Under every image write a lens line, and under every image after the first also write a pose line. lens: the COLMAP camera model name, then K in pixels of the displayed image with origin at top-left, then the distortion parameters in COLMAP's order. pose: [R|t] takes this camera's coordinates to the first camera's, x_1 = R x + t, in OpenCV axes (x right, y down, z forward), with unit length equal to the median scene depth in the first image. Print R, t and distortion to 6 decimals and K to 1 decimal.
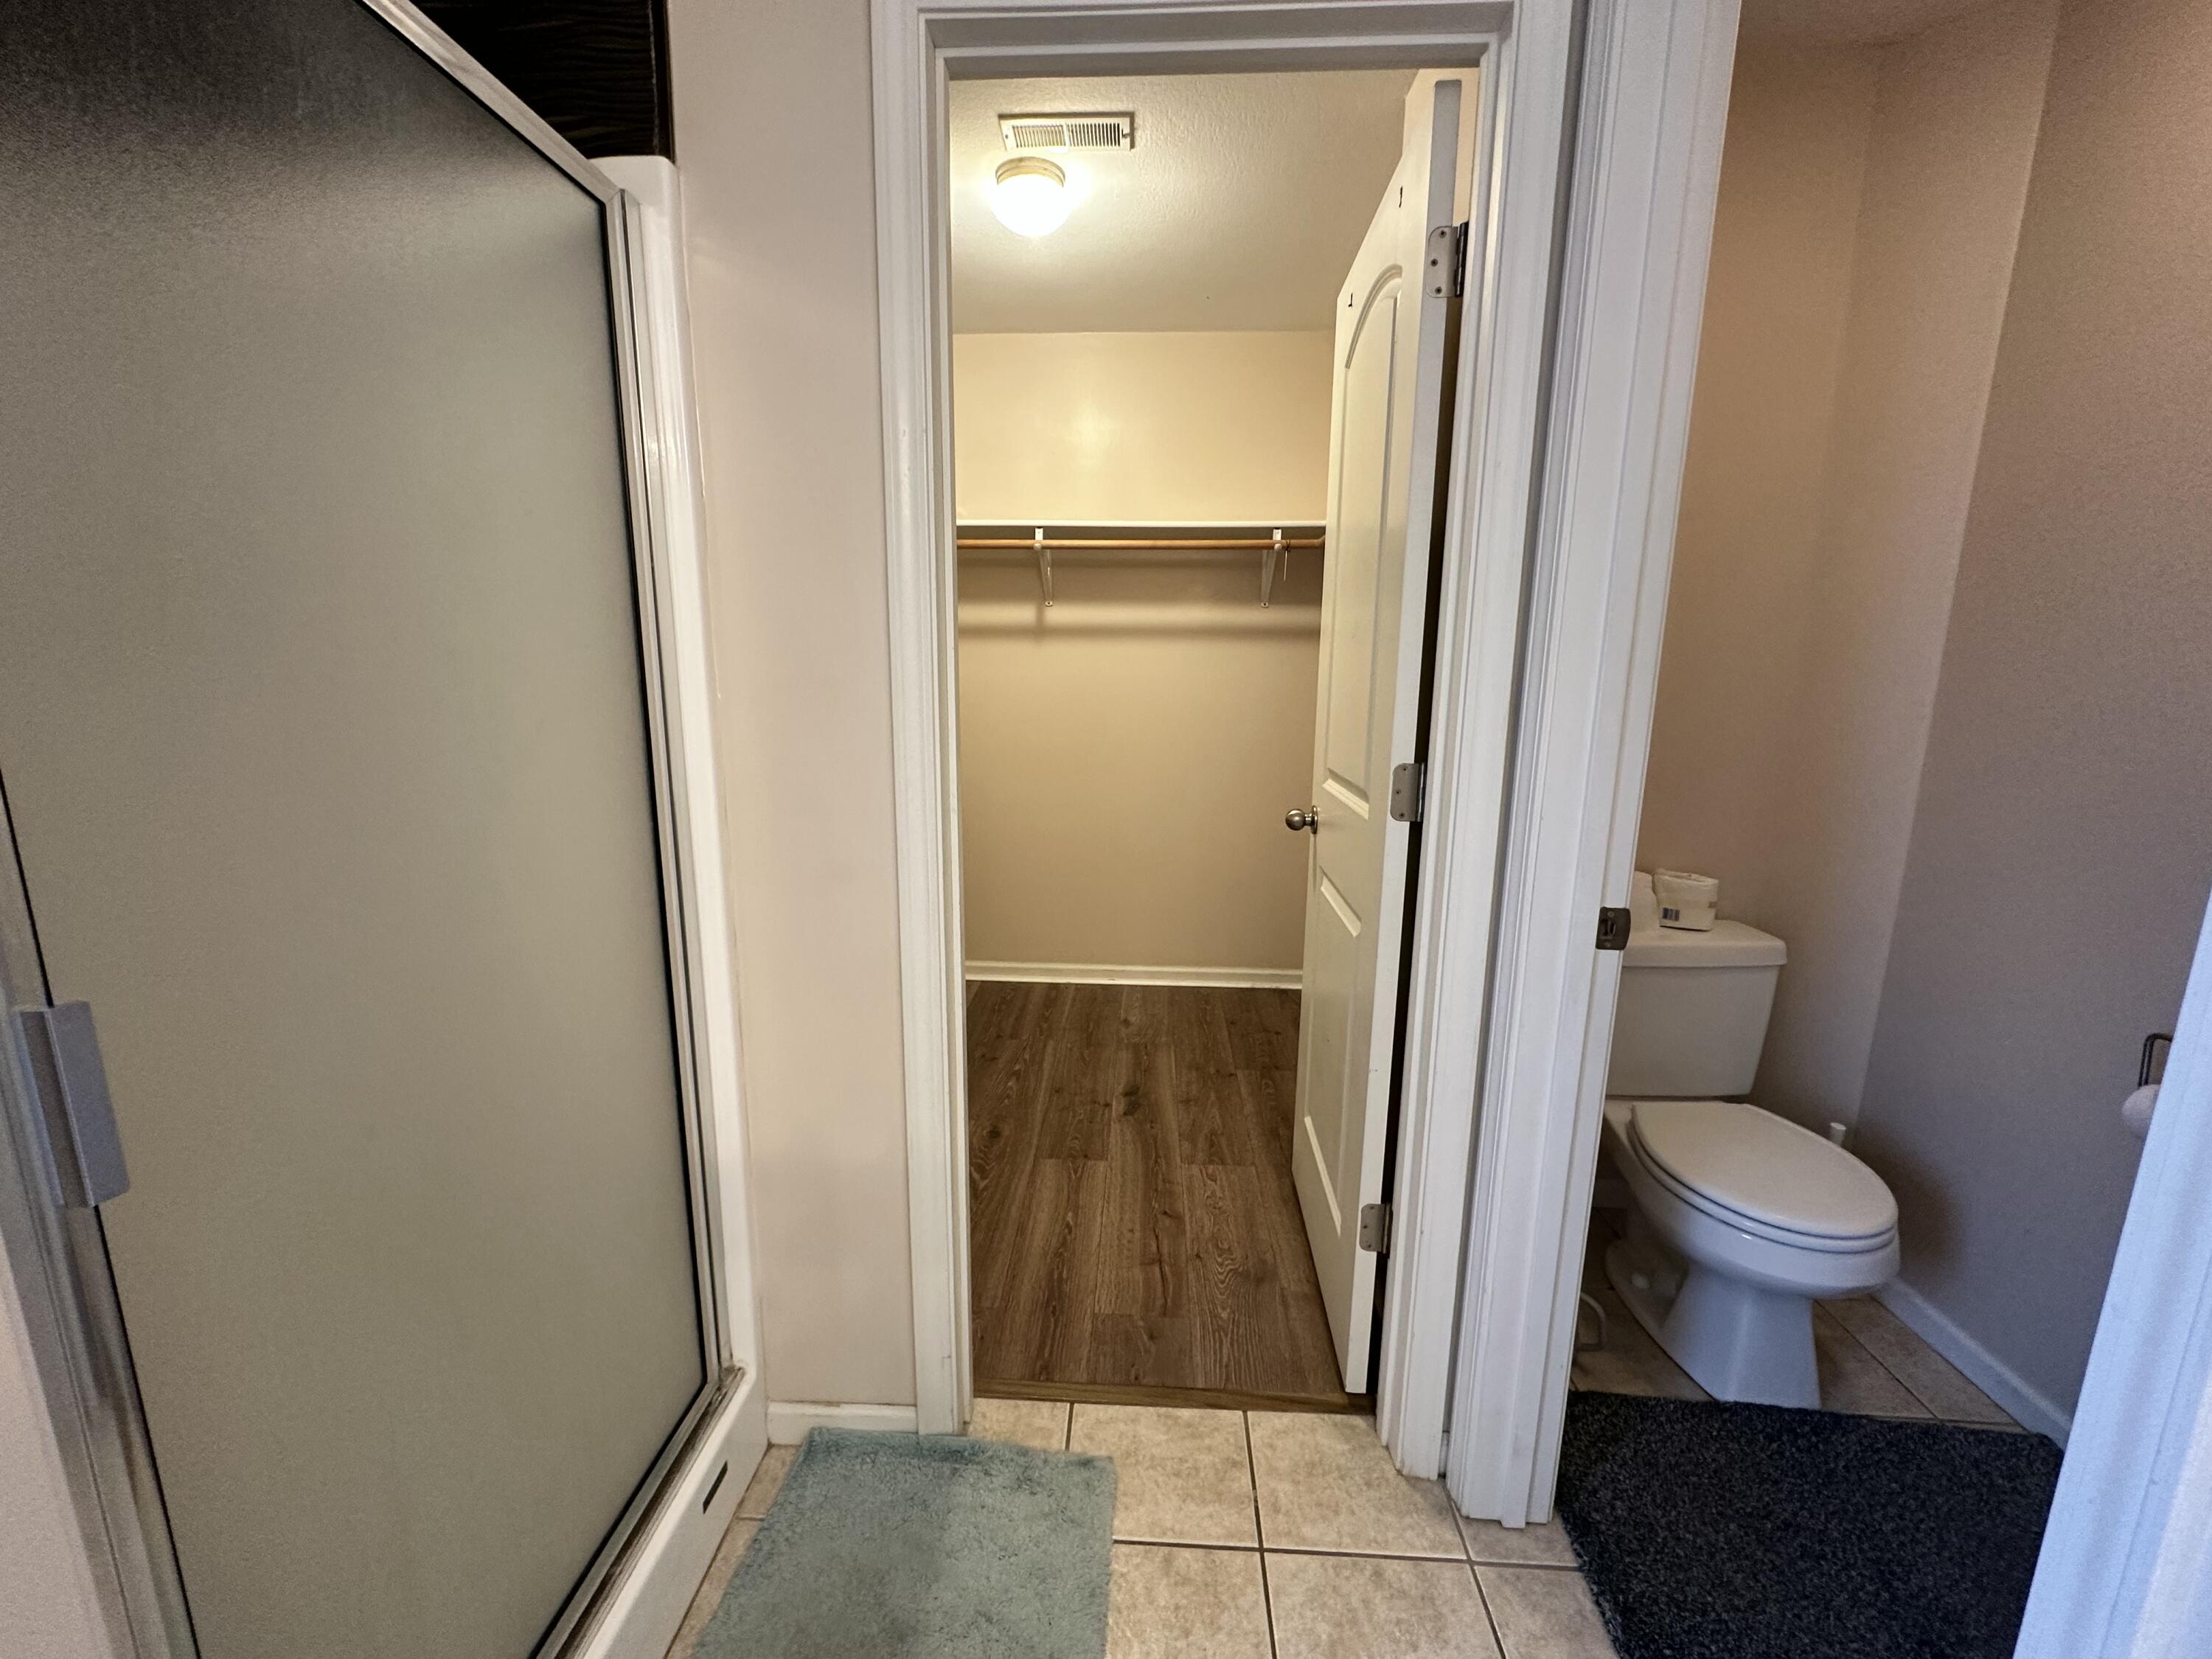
lens RADIAL K [[880.1, 0, 1106.0], [0, 880.1, 829.5], [0, 0, 1]] dist [-0.003201, 0.000209]
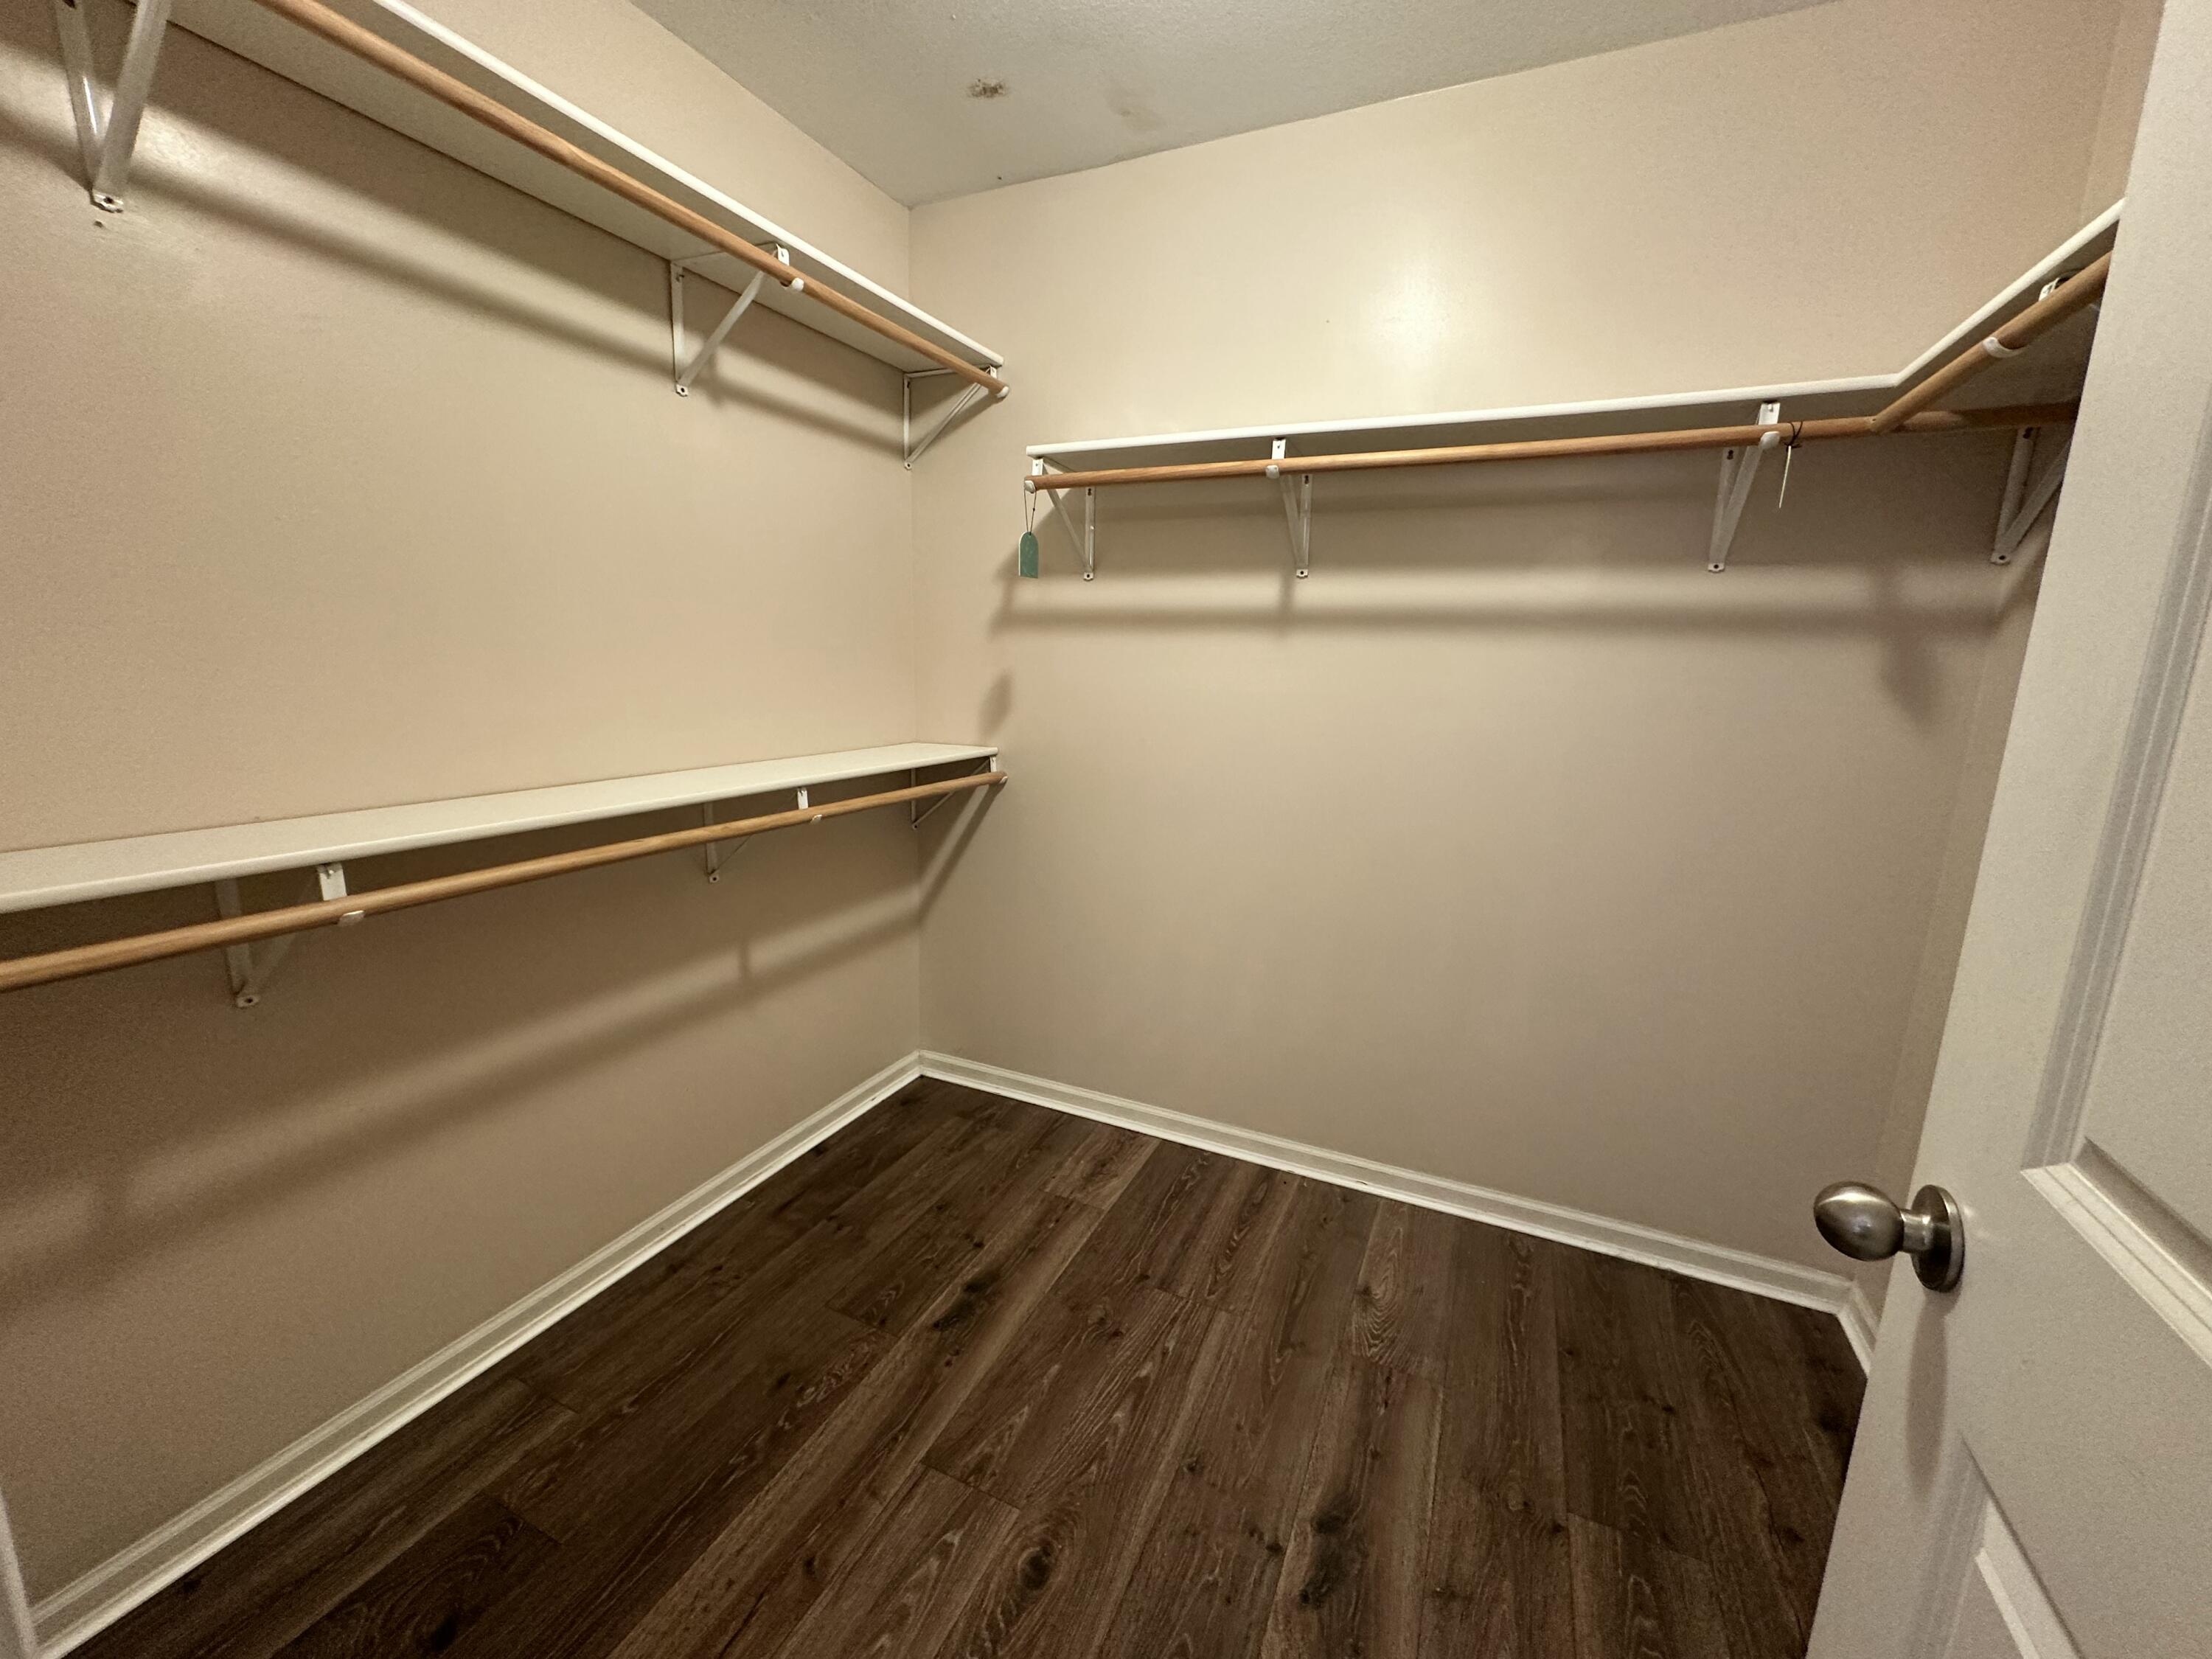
lens RADIAL K [[880.1, 0, 1106.0], [0, 880.1, 829.5], [0, 0, 1]] dist [-0.003201, 0.000209]
pose [[0.928521, 0.085098, -0.361395, 0.050152], [-0.085259, 0.996238, 0.015530, -0.084700], [0.361357, 0.016392, 0.932283, 0.421846]]
